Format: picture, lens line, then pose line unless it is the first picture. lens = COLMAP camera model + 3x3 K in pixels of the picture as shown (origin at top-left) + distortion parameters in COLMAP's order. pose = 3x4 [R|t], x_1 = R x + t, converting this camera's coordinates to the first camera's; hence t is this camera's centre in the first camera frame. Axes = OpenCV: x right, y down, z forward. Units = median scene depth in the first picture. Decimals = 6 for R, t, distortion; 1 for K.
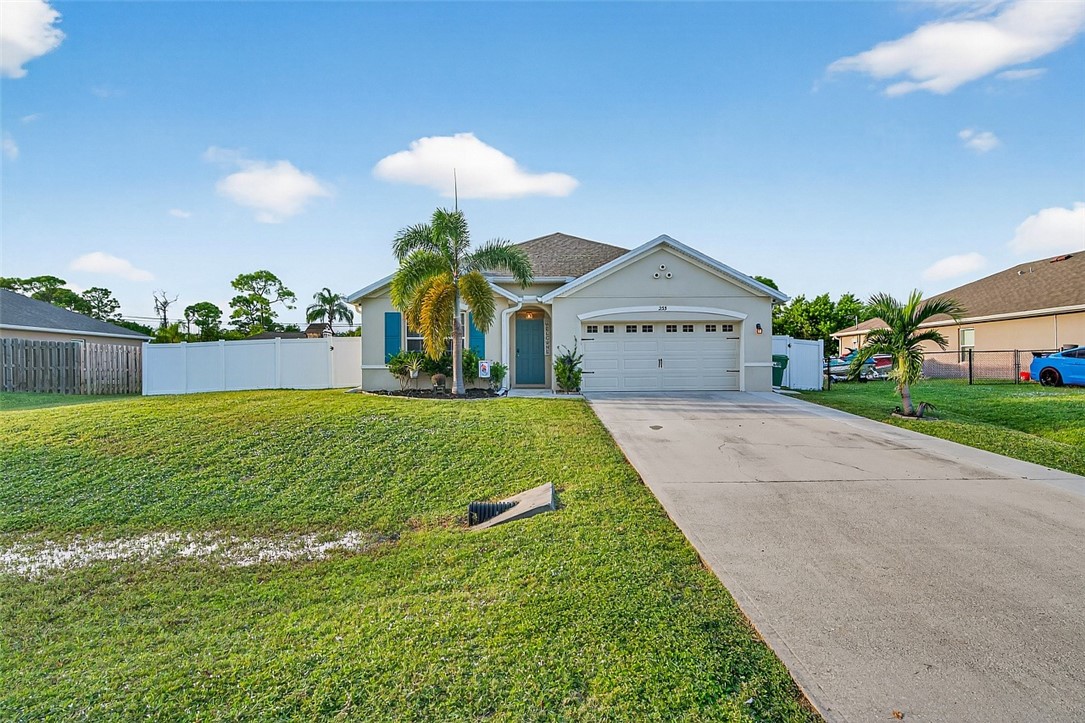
lens RADIAL K [[501.1, 0, 547.1], [0, 501.1, 362.8], [0, 0, 1]] dist [0.003482, 0.000457]
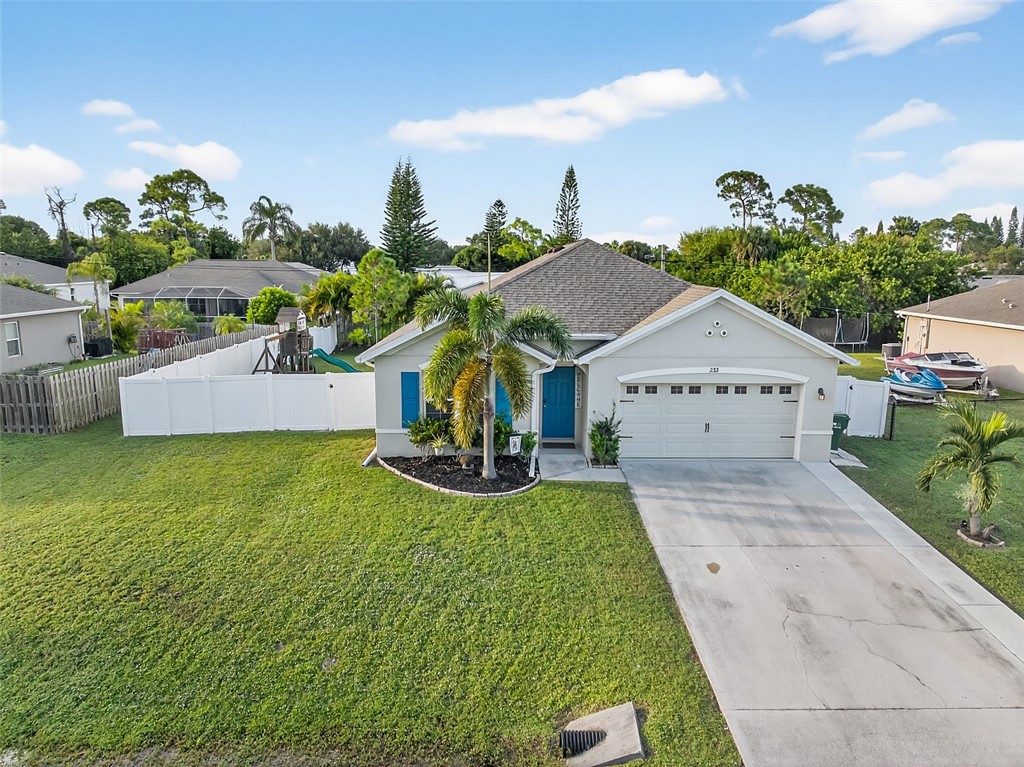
lens RADIAL K [[616.4, 0, 530.4], [0, 616.4, 379.6], [0, 0, 1]] dist [-0.003455, -0.000116]
pose [[0.999832, 0.017942, -0.003628, -0.078308], [-0.017076, 0.985592, 0.168279, -0.238586], [0.006595, -0.168189, 0.985733, -0.065386]]
